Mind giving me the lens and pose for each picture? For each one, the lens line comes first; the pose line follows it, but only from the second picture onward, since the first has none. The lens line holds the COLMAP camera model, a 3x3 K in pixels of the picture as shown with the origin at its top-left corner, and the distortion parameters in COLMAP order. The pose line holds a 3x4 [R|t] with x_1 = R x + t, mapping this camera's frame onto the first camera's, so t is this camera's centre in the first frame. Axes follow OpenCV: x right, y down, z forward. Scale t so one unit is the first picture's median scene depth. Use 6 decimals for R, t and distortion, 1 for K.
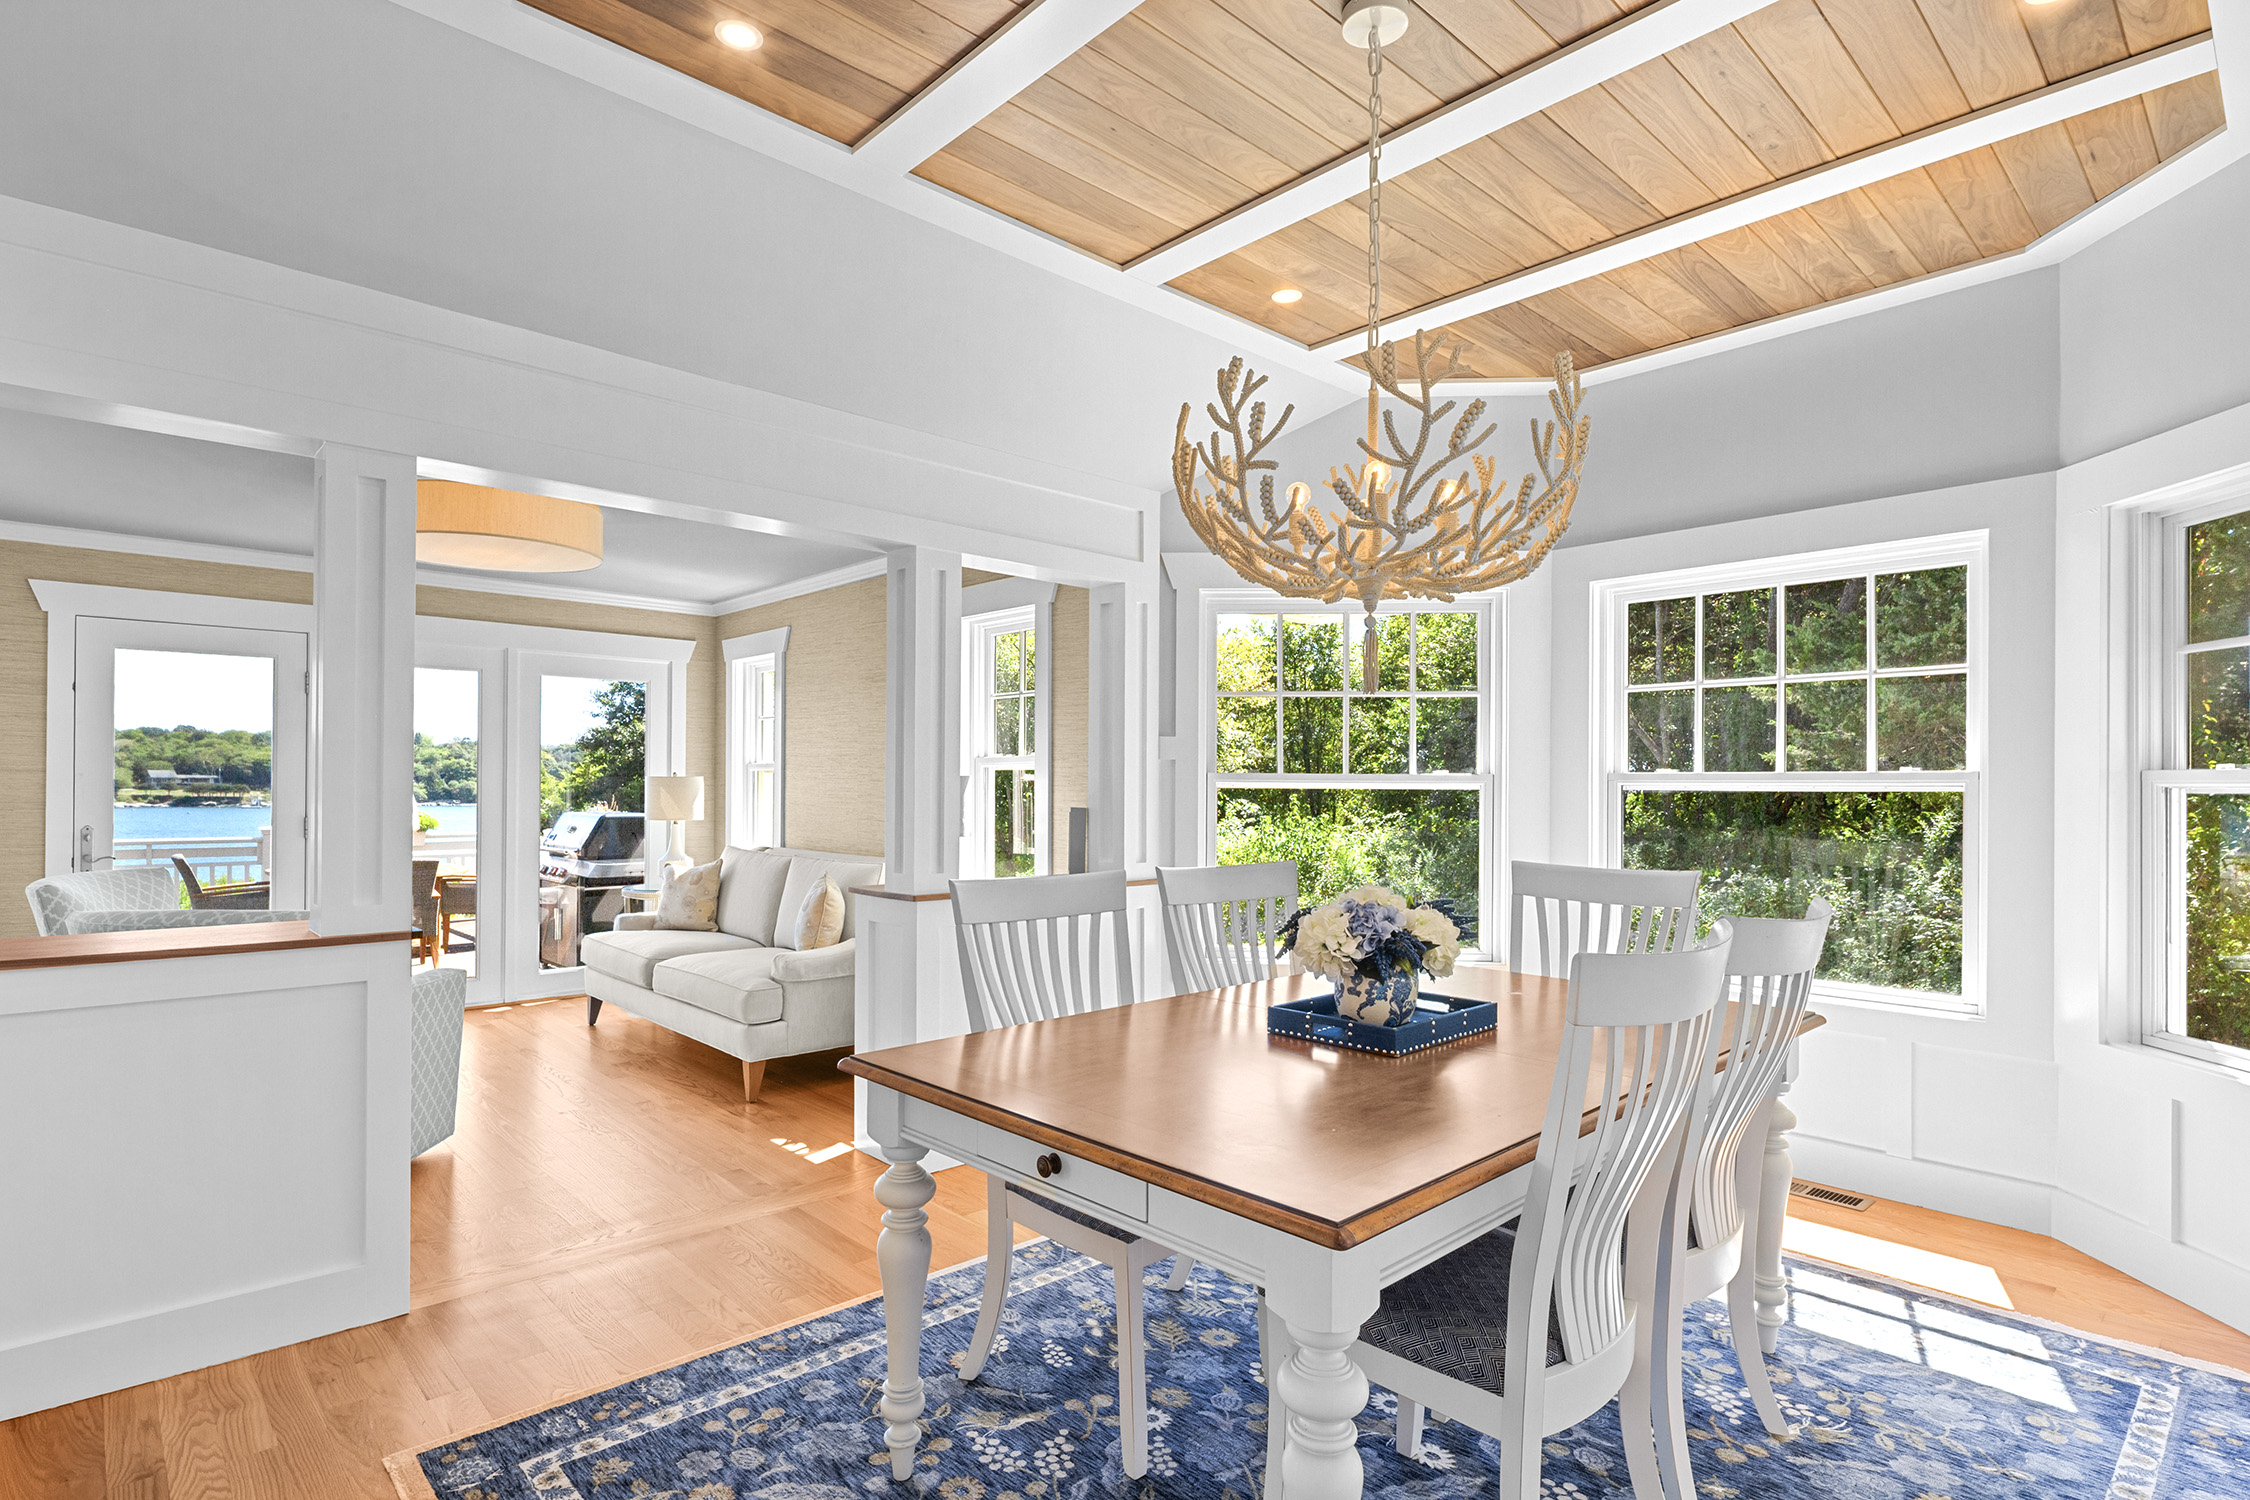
lens RADIAL K [[1131.0, 0, 1115.1], [0, 1131.0, 797.9], [0, 0, 1]] dist [0.001829, 0.000127]
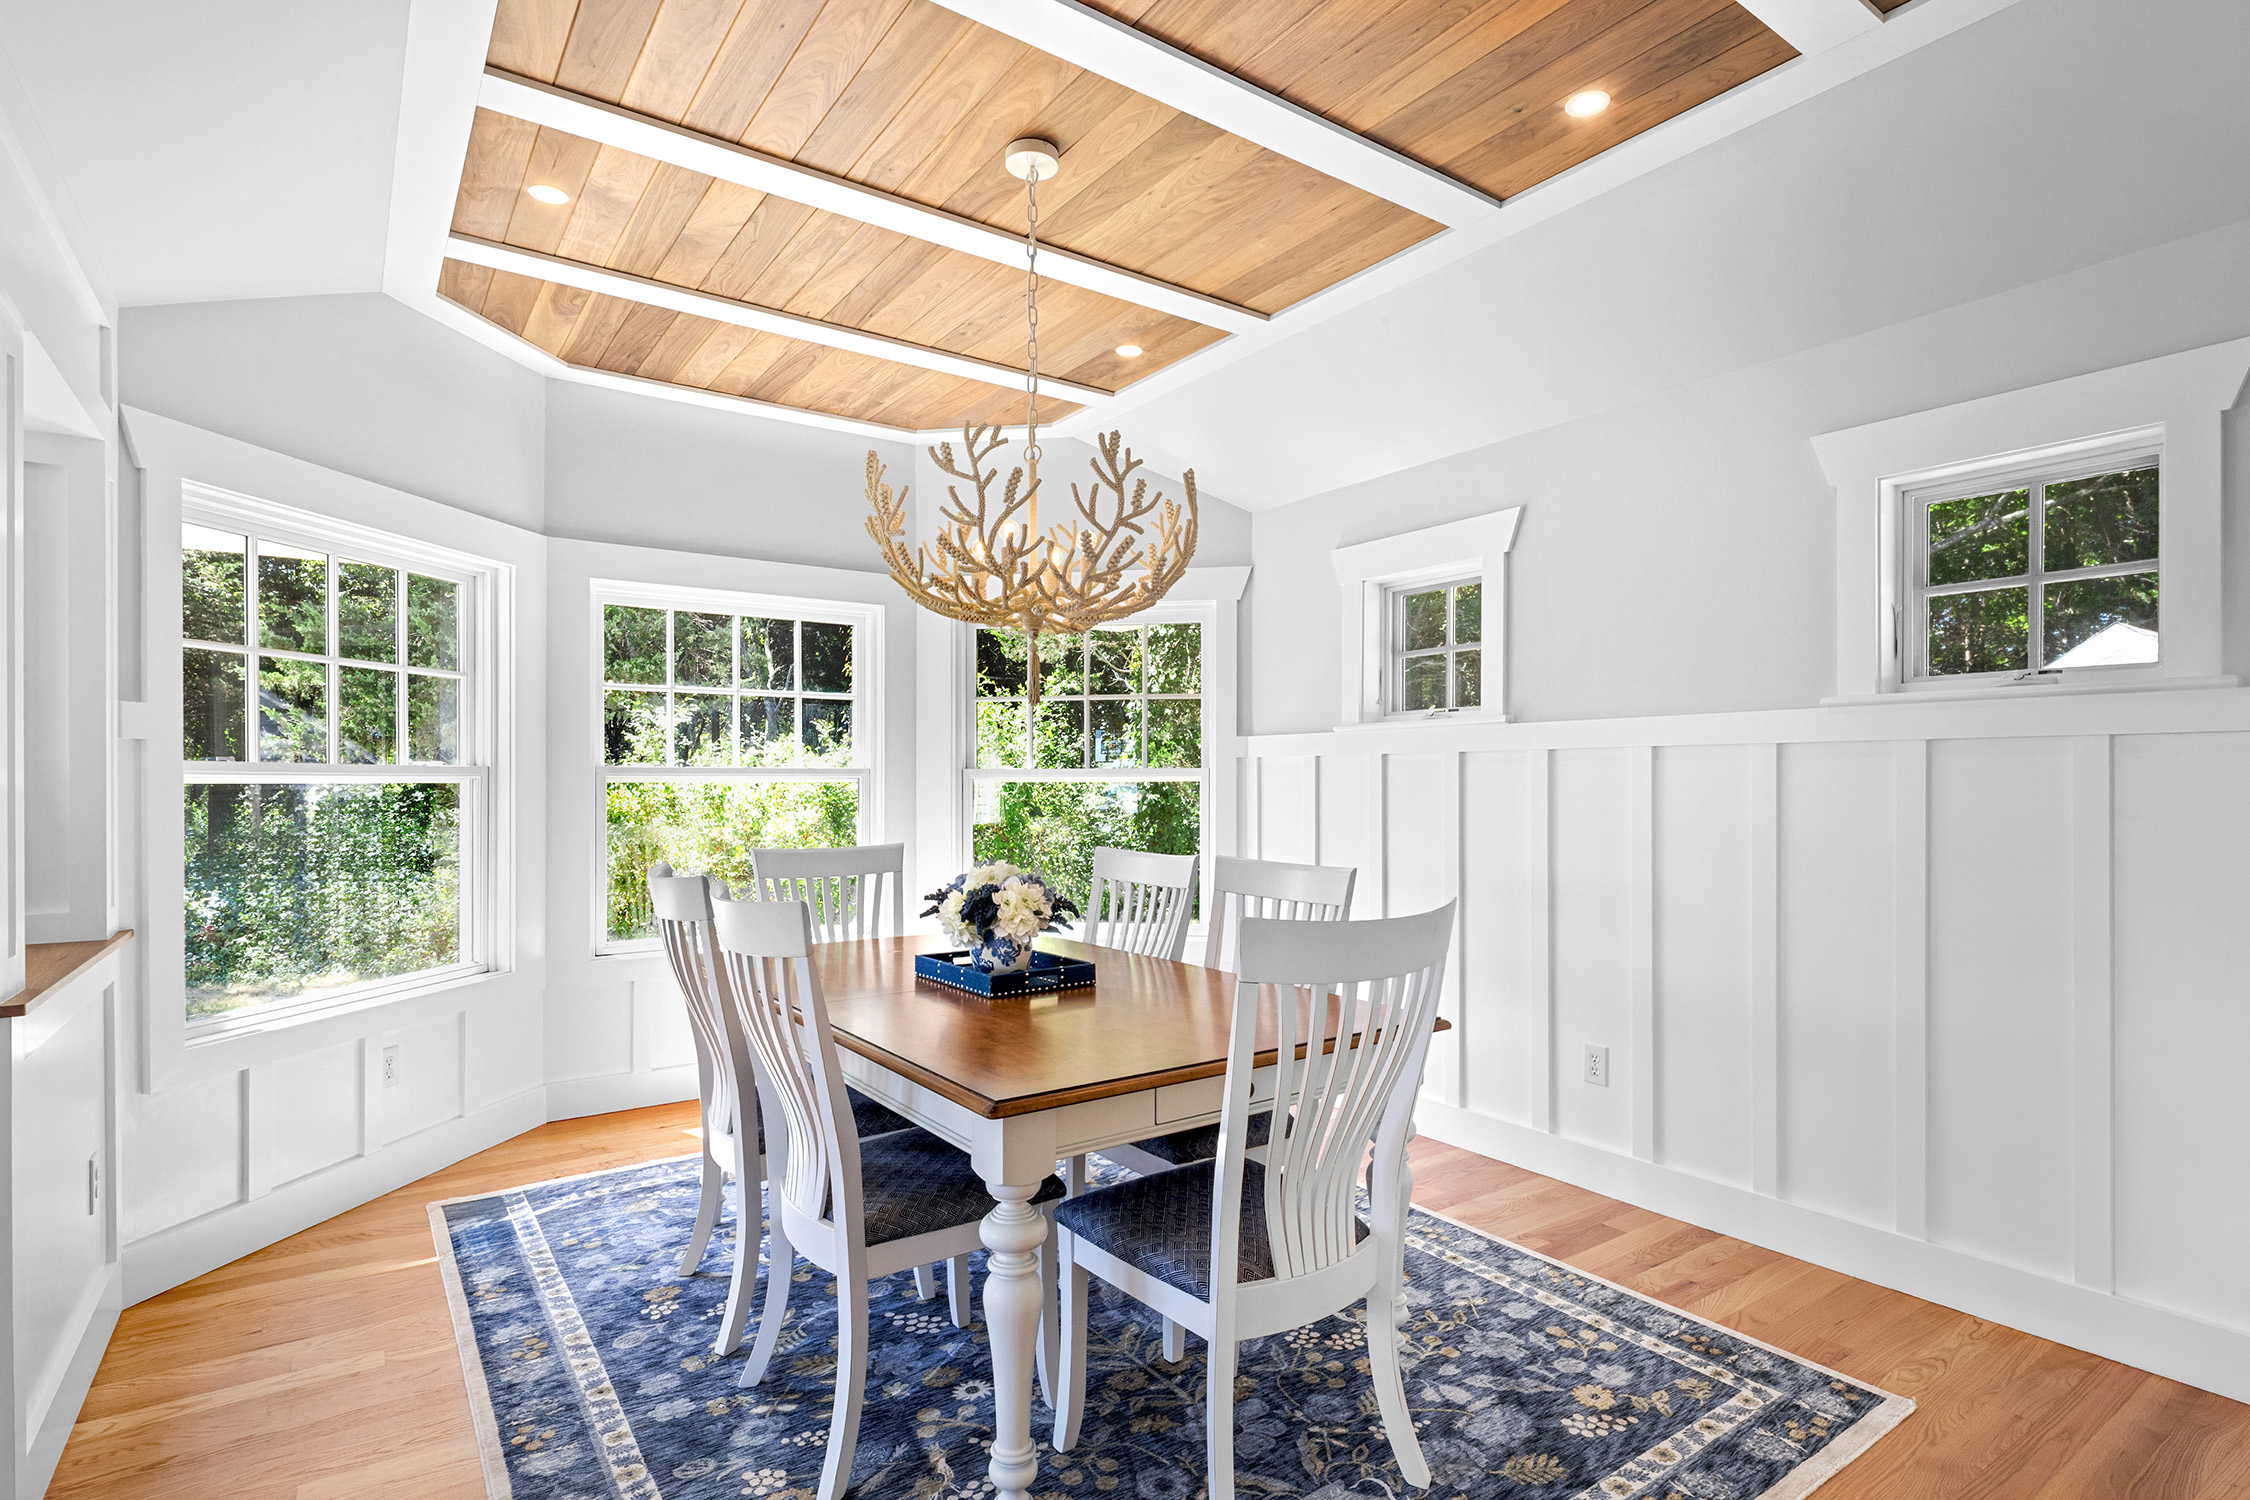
lens RADIAL K [[1131.0, 0, 1115.1], [0, 1131.0, 797.9], [0, 0, 1]] dist [0.001829, 0.000127]
pose [[0.136492, -0.019259, 0.990454, -0.661595], [0.010668, 0.999782, 0.017970, -0.008395], [-0.990584, 0.008113, 0.136668, 0.495512]]
